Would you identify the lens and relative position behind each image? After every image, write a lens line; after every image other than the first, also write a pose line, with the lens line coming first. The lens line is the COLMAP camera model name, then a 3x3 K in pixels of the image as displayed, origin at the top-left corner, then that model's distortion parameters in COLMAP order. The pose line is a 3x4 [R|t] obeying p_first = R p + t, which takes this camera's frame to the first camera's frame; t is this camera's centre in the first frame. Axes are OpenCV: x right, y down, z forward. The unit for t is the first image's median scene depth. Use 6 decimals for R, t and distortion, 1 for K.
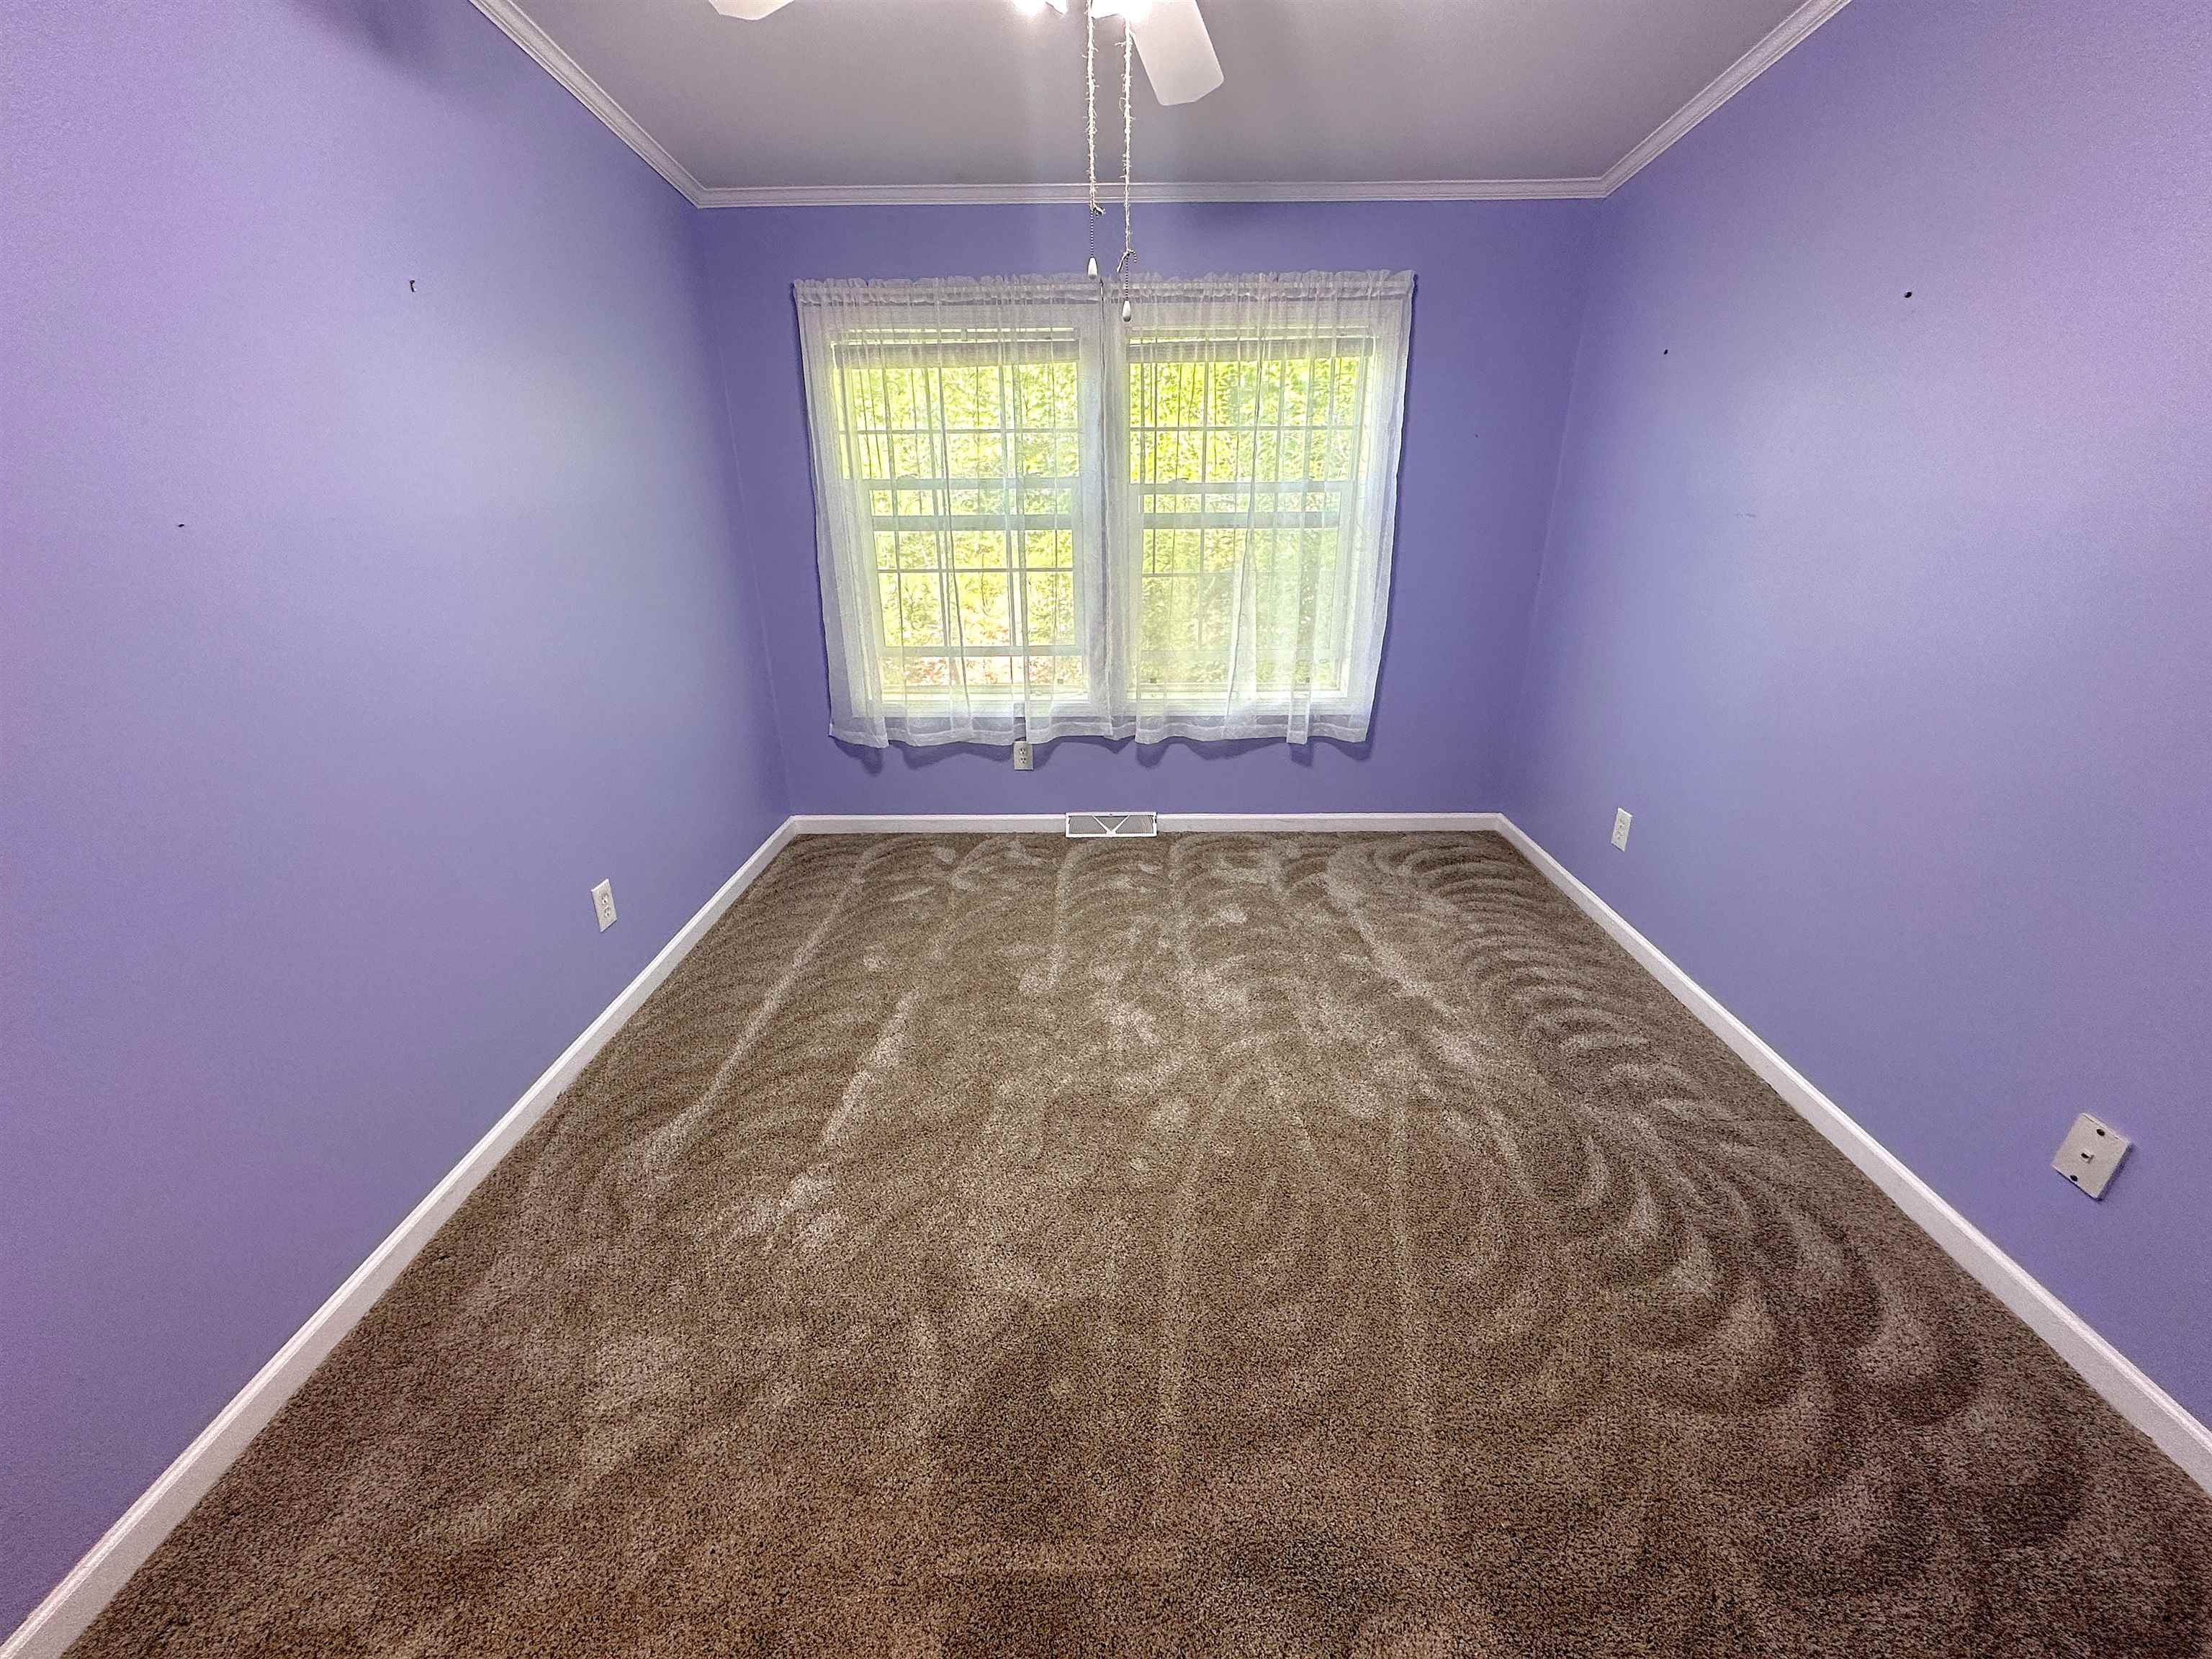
lens RADIAL K [[881.0, 0, 1108.2], [0, 881.0, 825.4], [0, 0, 1]] dist [-0.001027, 0.000389]
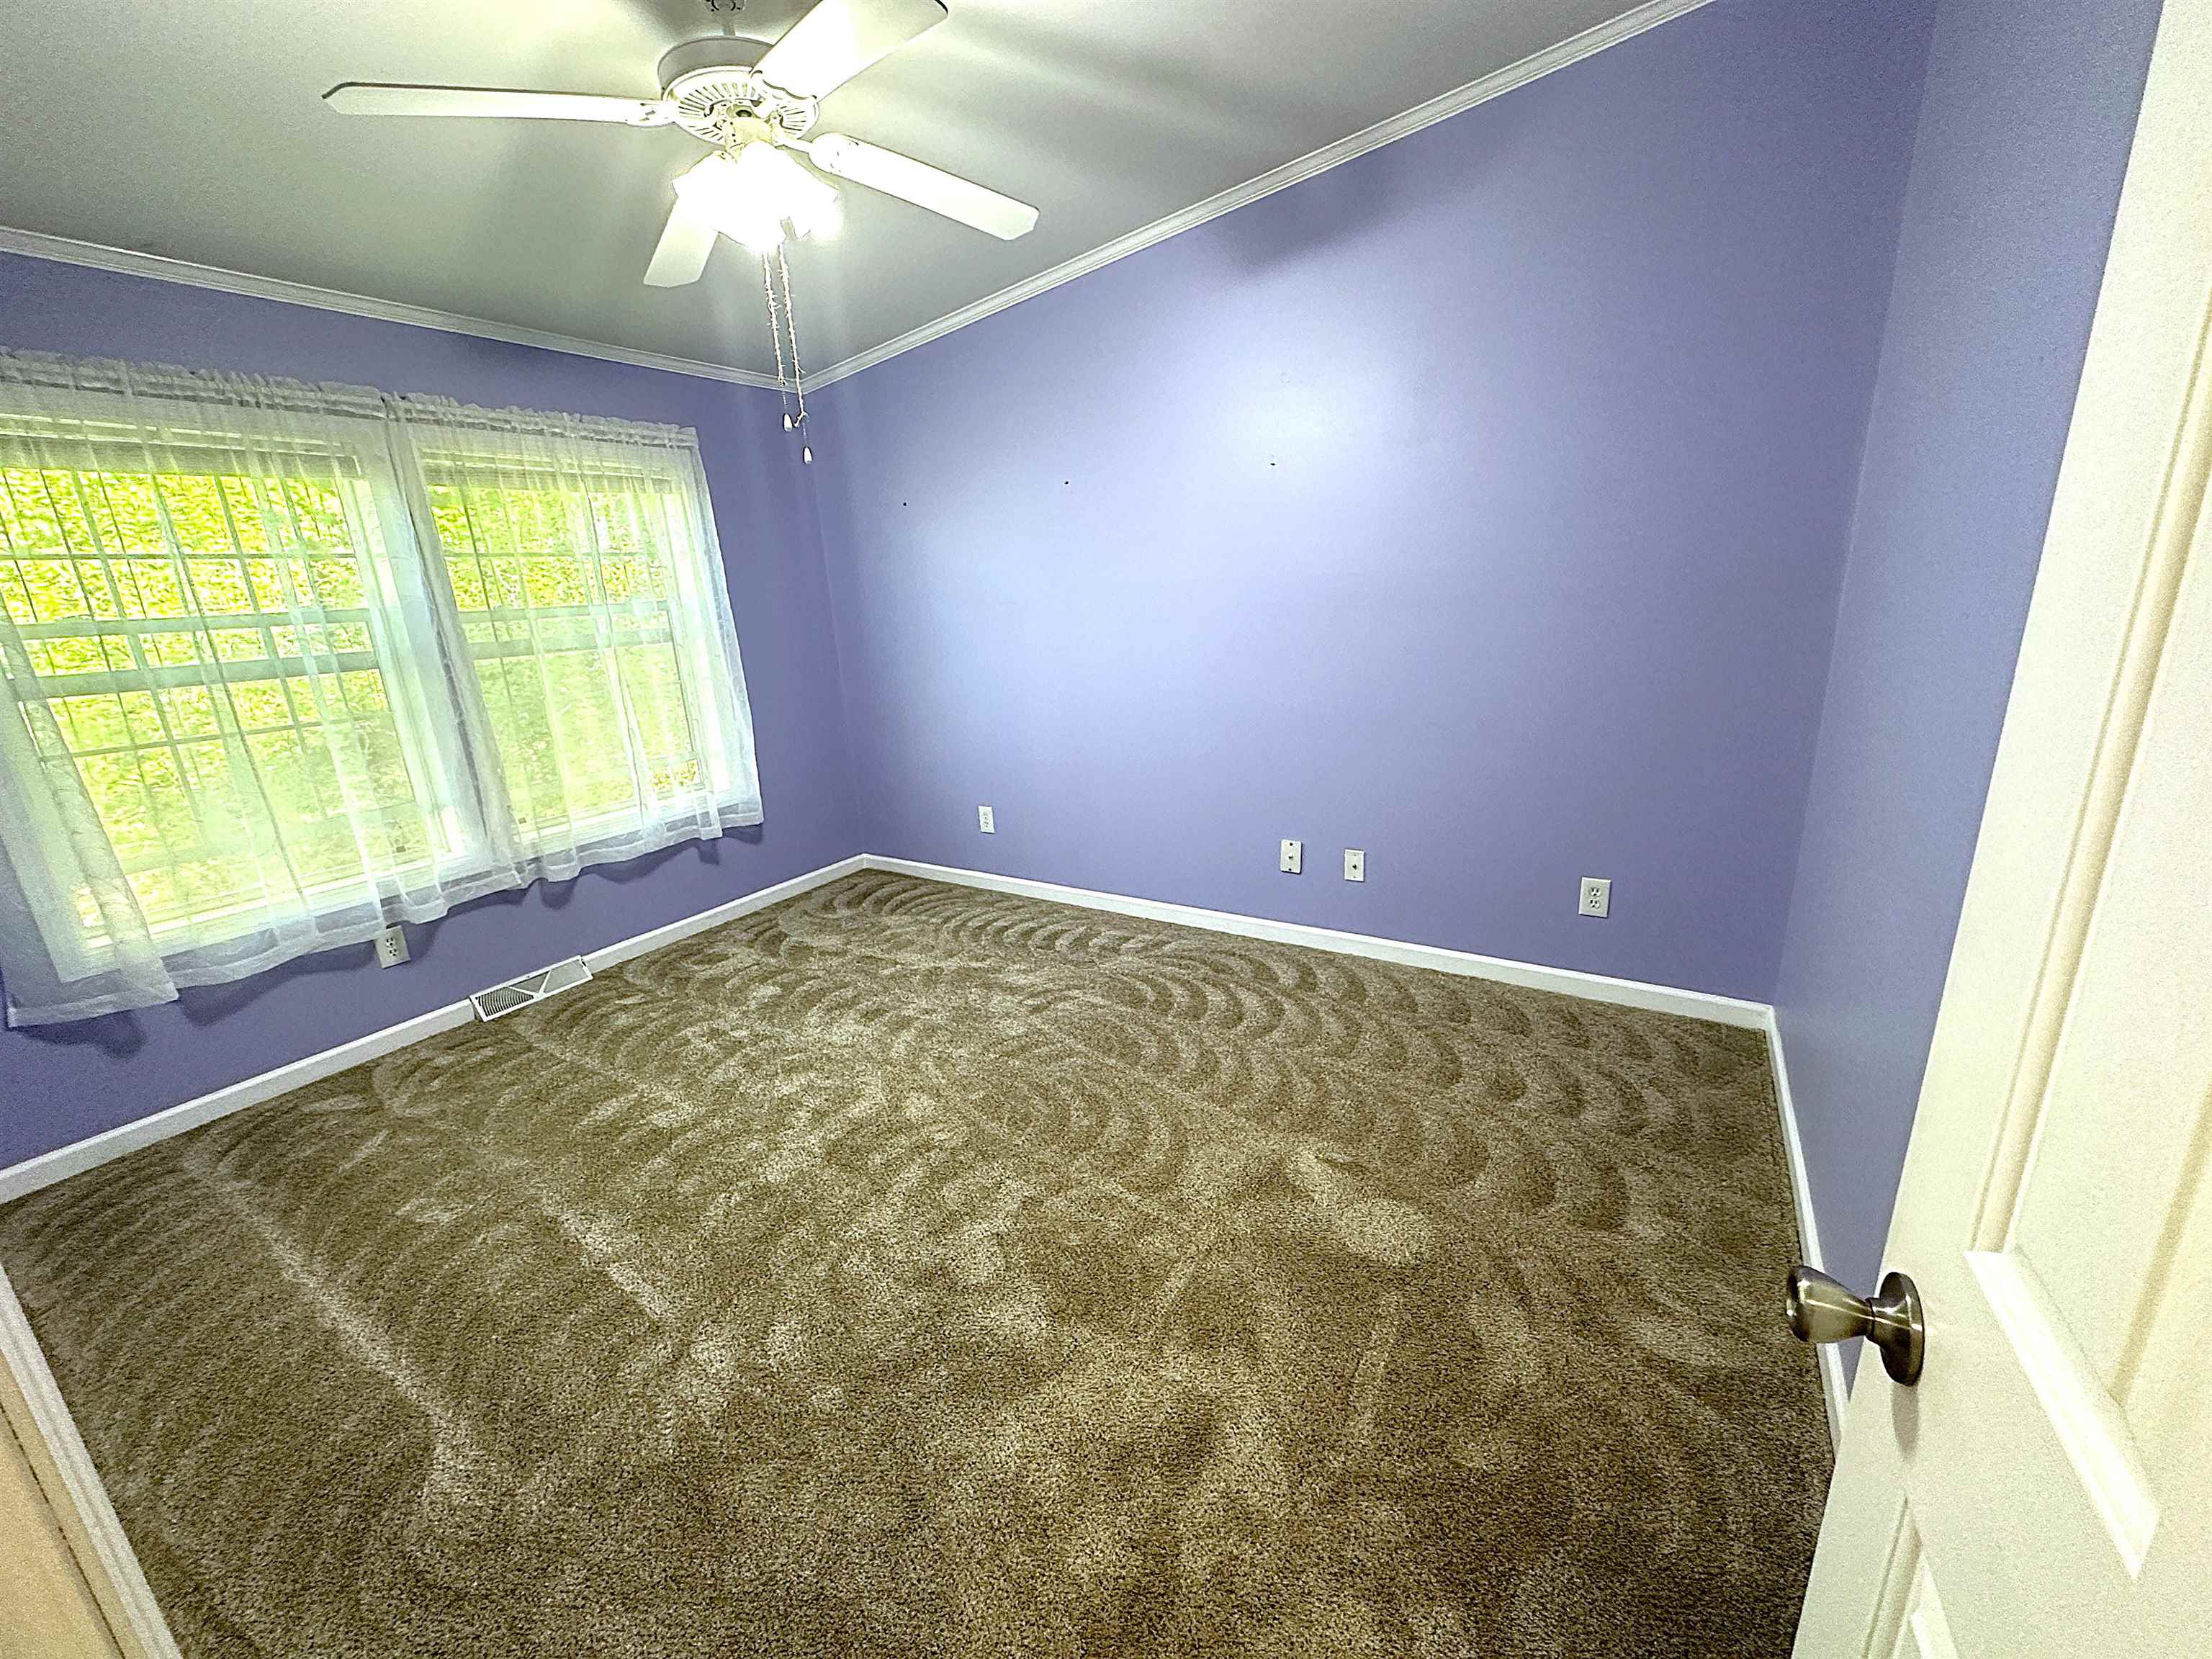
lens RADIAL K [[881.0, 0, 1108.2], [0, 881.0, 825.4], [0, 0, 1]] dist [-0.001027, 0.000389]
pose [[0.522501, -0.247059, 0.816061, -0.444994], [0.355431, 0.933088, 0.054916, 0.004407], [-0.775024, 0.261359, 0.575351, 0.021105]]
